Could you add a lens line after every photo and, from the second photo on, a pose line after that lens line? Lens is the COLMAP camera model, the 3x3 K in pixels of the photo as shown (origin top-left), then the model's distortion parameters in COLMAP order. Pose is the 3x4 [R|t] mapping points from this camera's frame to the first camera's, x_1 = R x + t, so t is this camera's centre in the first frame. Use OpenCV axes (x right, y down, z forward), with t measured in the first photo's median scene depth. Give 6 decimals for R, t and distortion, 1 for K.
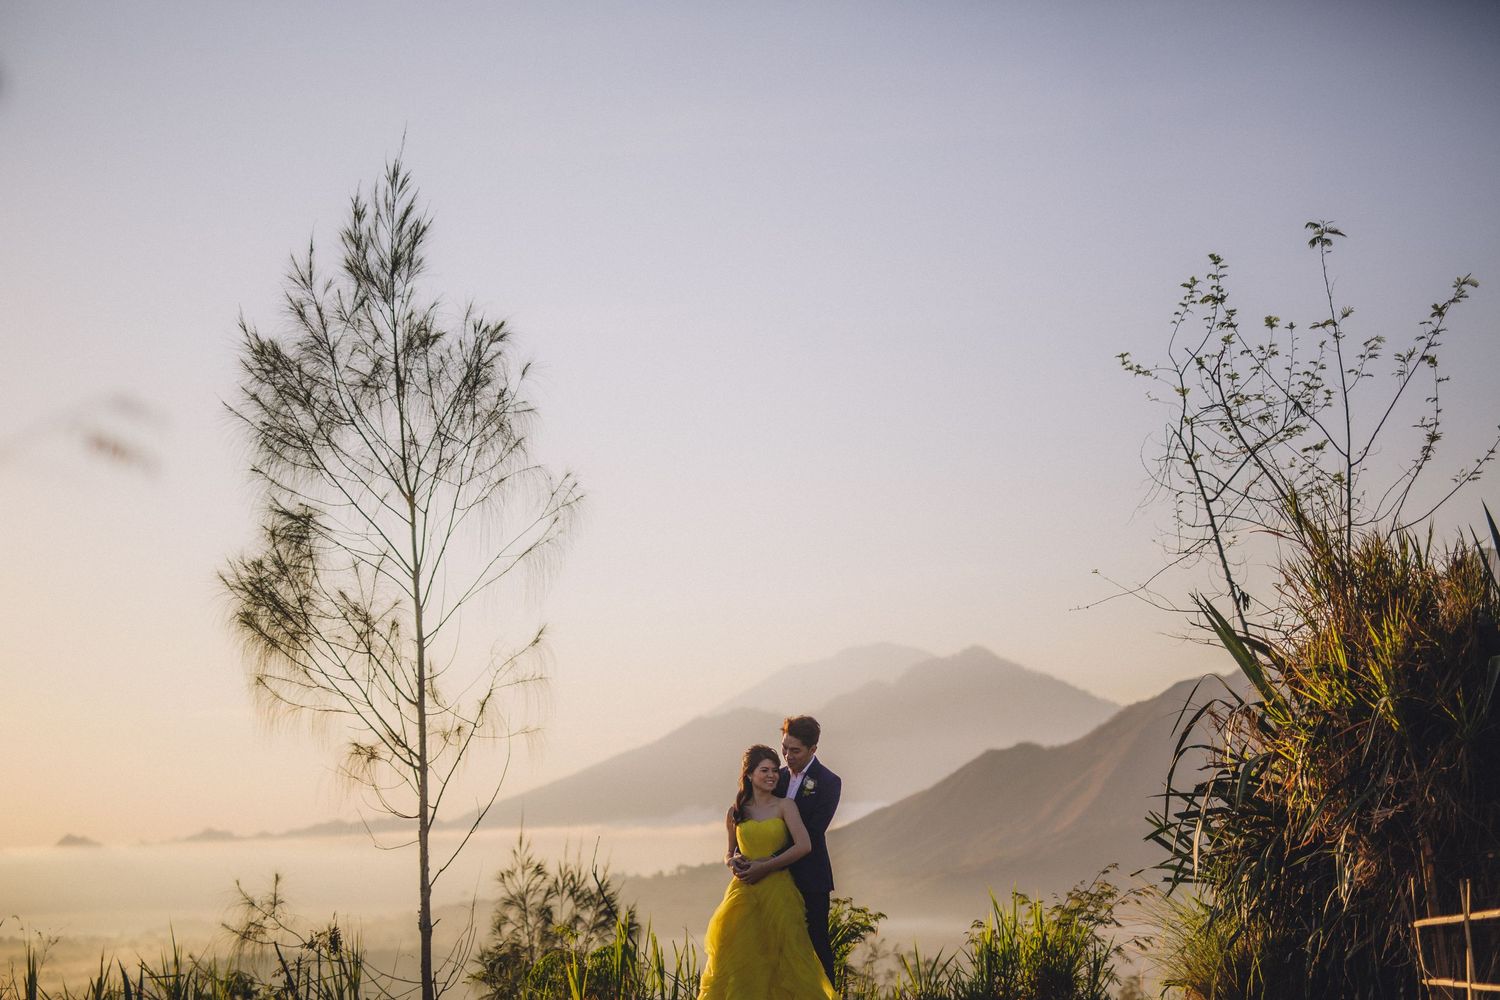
lens RADIAL K [[2130.2, 0, 727.6], [0, 2130.2, 485.2], [0, 0, 1]] dist [0.029031, 0.042528]
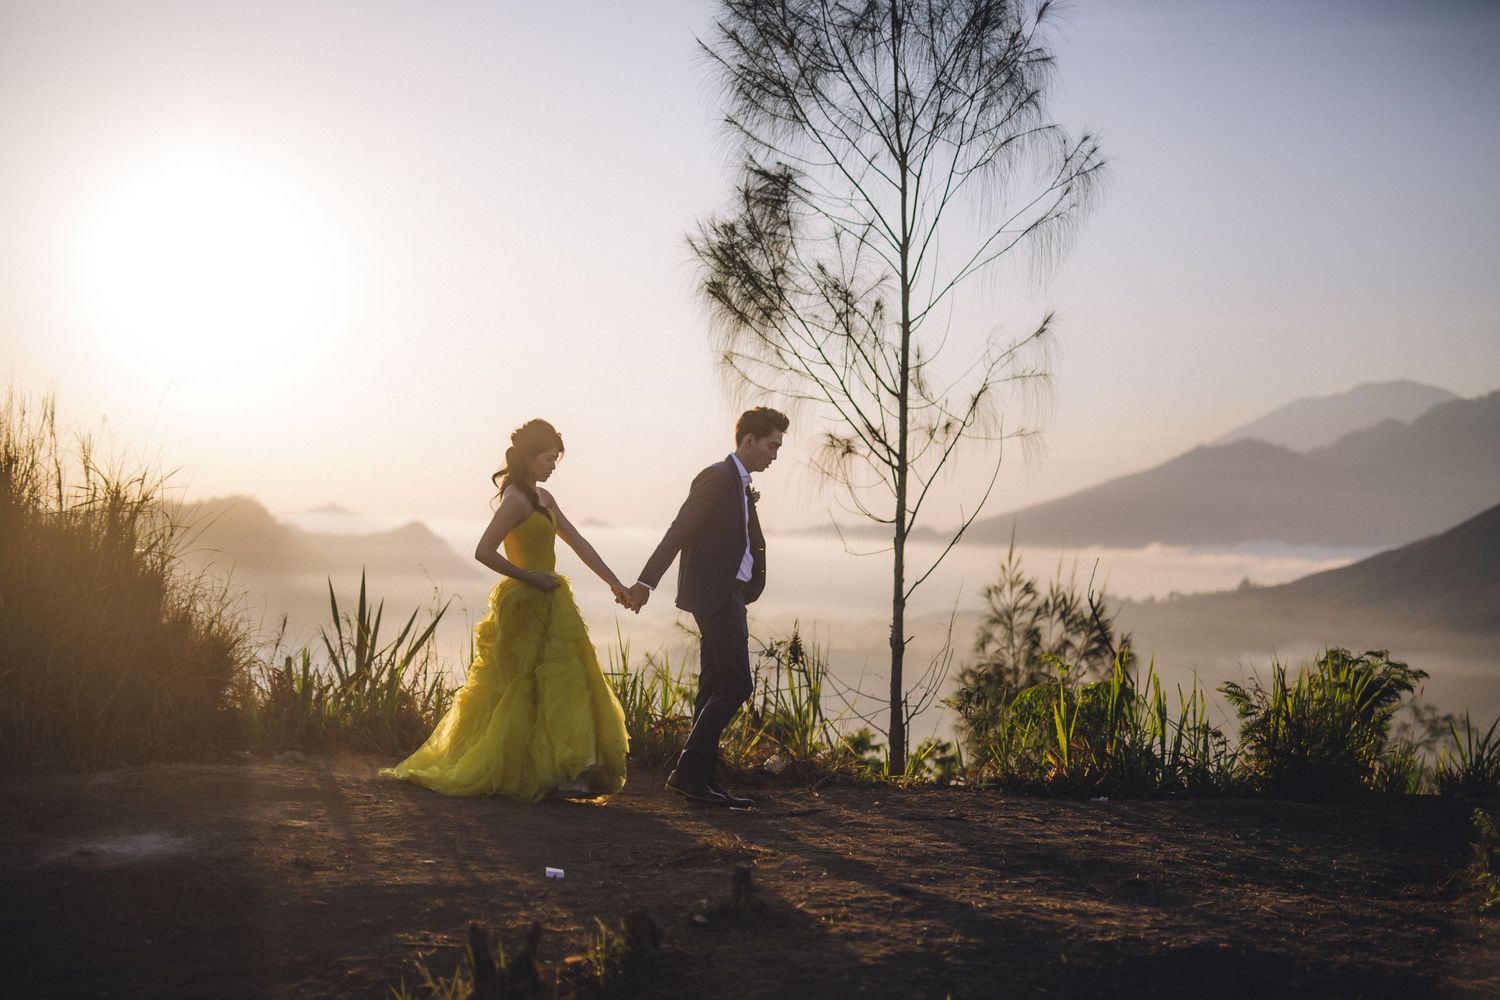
lens RADIAL K [[2120.3, 0, 777.2], [0, 2120.3, 471.8], [0, 0, 1]] dist [0.078053, -0.127003]
pose [[0.976123, 0.064897, -0.207296, -0.010648], [-0.038229, 0.990756, 0.130160, 0.021298], [0.213827, -0.119127, 0.969581, 0.132717]]
